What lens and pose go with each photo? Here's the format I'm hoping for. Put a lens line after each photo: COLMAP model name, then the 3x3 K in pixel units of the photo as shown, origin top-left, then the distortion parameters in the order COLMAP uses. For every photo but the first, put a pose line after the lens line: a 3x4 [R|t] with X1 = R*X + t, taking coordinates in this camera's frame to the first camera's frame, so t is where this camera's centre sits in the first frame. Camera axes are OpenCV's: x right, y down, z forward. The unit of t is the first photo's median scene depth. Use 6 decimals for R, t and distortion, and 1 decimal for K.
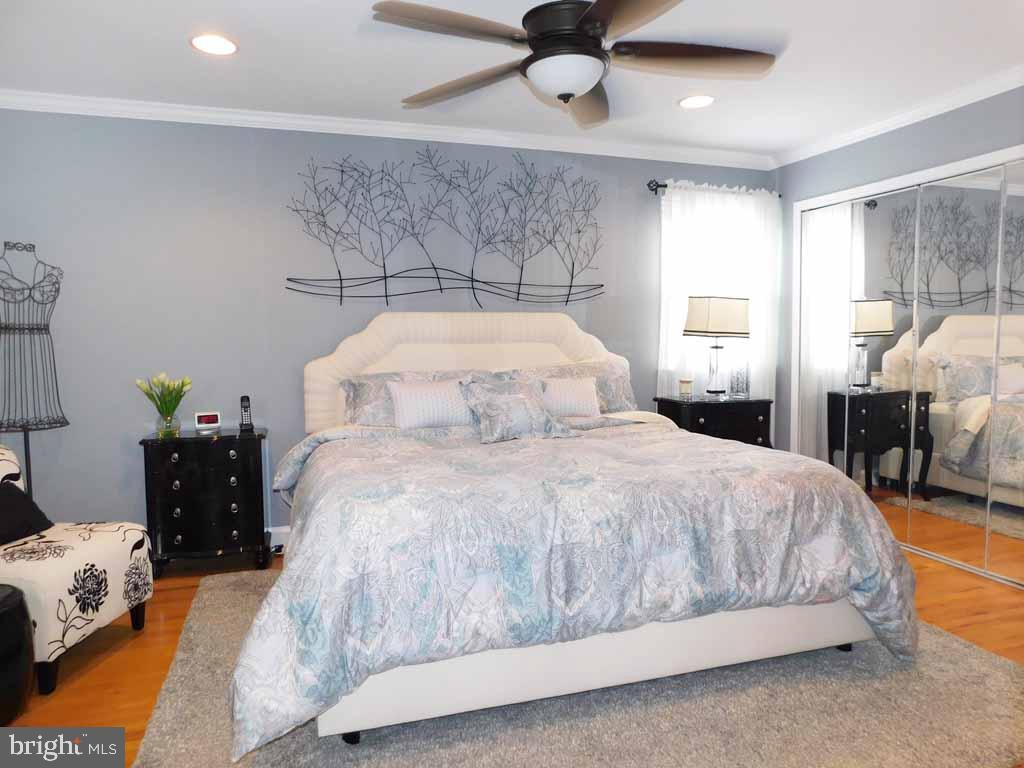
lens RADIAL K [[679.0, 0, 515.4], [0, 679.0, 385.2], [0, 0, 1]] dist [-0.062980, 0.049919]
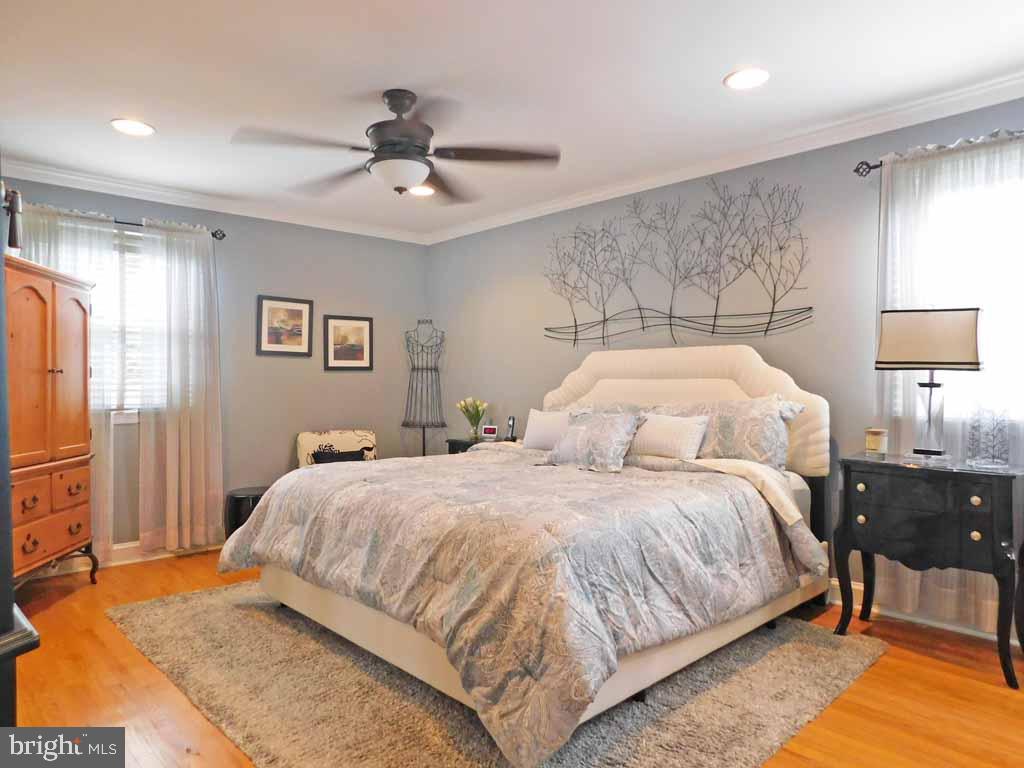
lens RADIAL K [[679.0, 0, 515.1], [0, 679.0, 383.0], [0, 0, 1]] dist [-0.062980, 0.049919]
pose [[0.437767, 0.004143, -0.899079, 0.740556], [-0.065208, 0.997502, -0.027153, -0.013896], [0.896721, 0.070514, 0.436944, 0.359411]]
